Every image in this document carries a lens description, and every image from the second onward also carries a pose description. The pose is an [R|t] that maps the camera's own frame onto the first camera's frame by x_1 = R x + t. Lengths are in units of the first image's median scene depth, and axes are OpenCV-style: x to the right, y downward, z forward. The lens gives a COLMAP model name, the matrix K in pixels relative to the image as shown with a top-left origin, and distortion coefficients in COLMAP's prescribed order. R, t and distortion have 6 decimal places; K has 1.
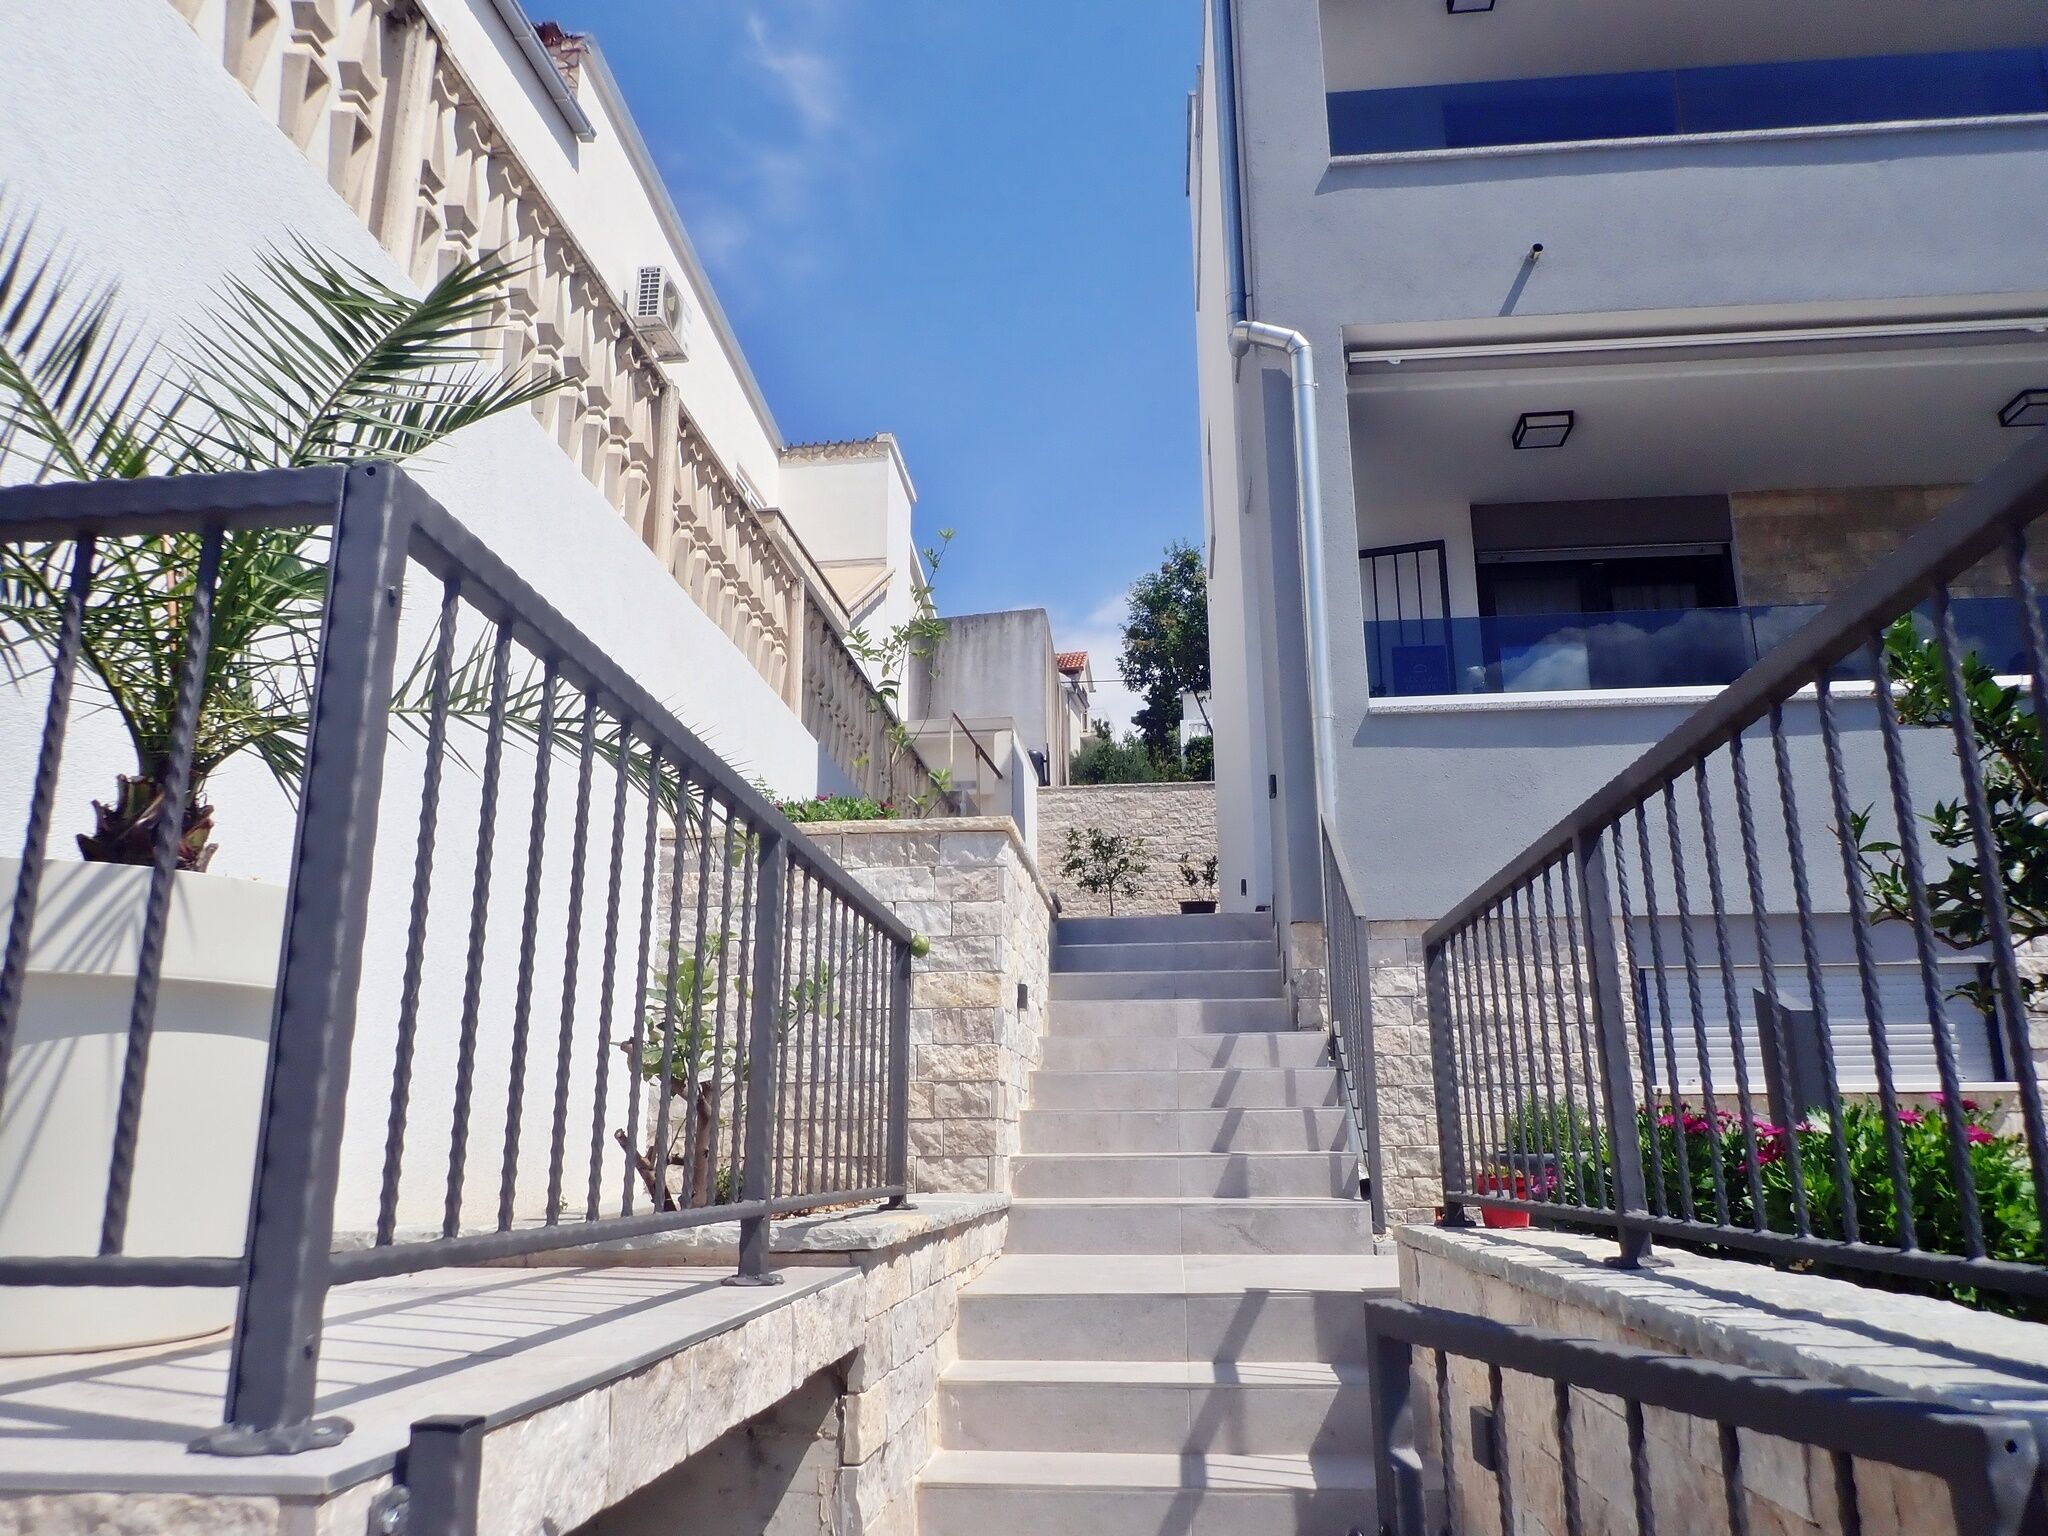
lens RADIAL K [[1494.8, 0, 1024.0], [0, 1494.8, 768.0], [0, 0, 1]] dist [-0.007335, -0.013120]
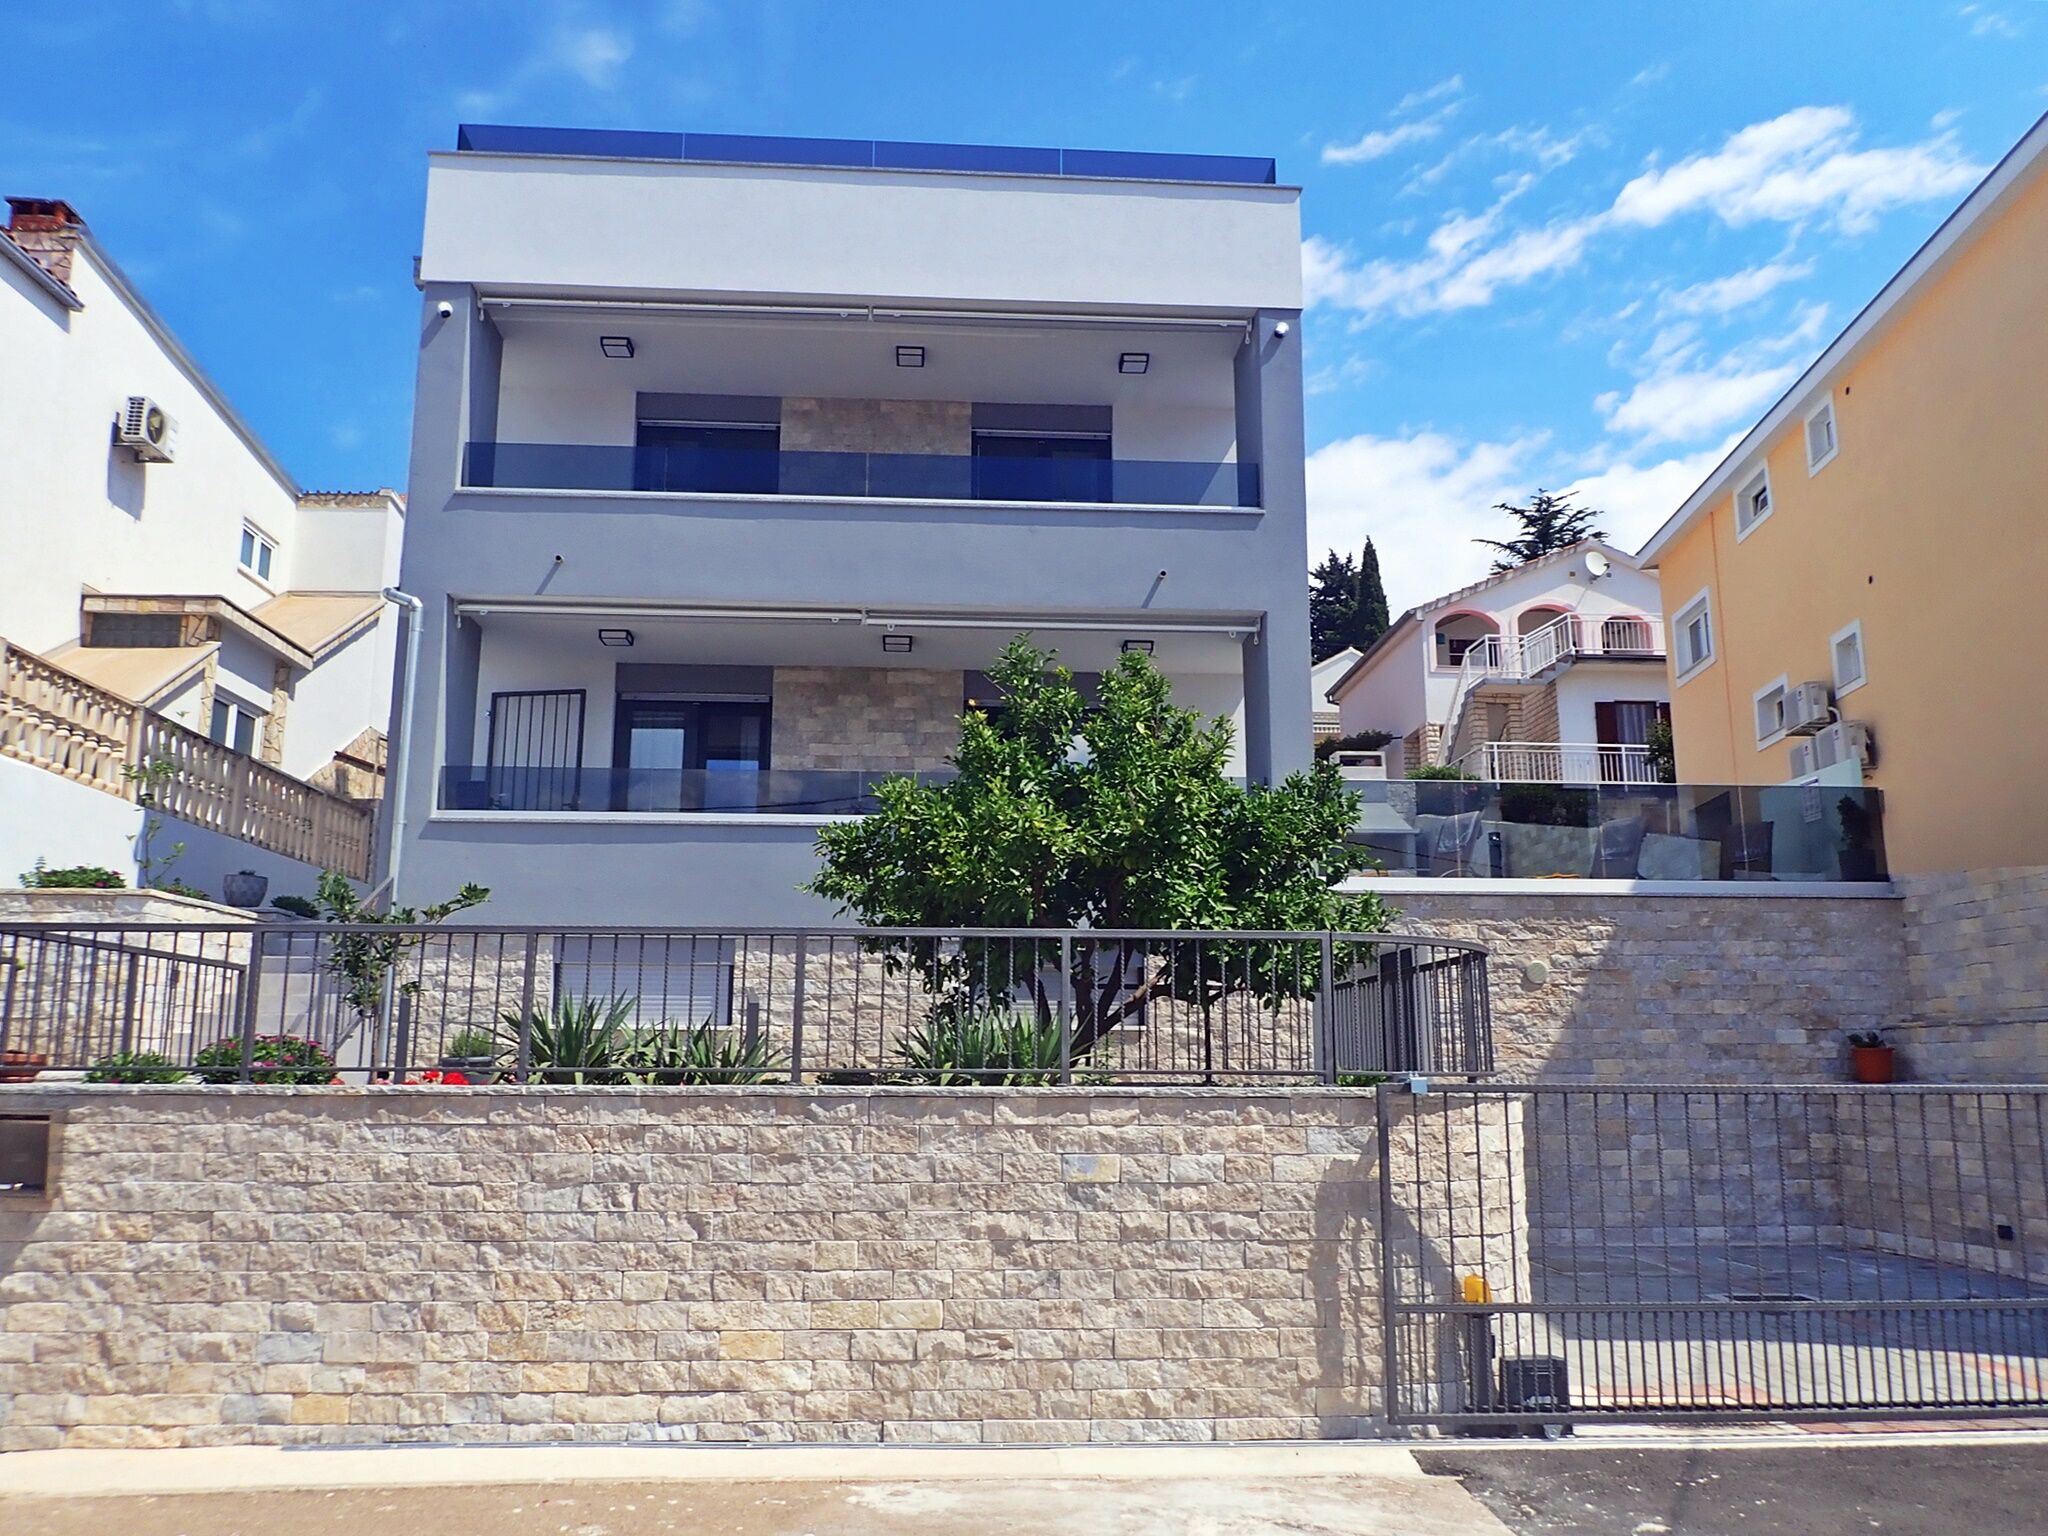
lens RADIAL K [[1494.8, 0, 1024.0], [0, 1494.8, 768.0], [0, 0, 1]] dist [-0.007335, -0.013120]
pose [[0.984112, 0.040548, 0.172858, 0.465750], [-0.050263, 0.997371, 0.052200, -0.172408], [-0.170287, -0.060059, 0.983562, -0.679784]]
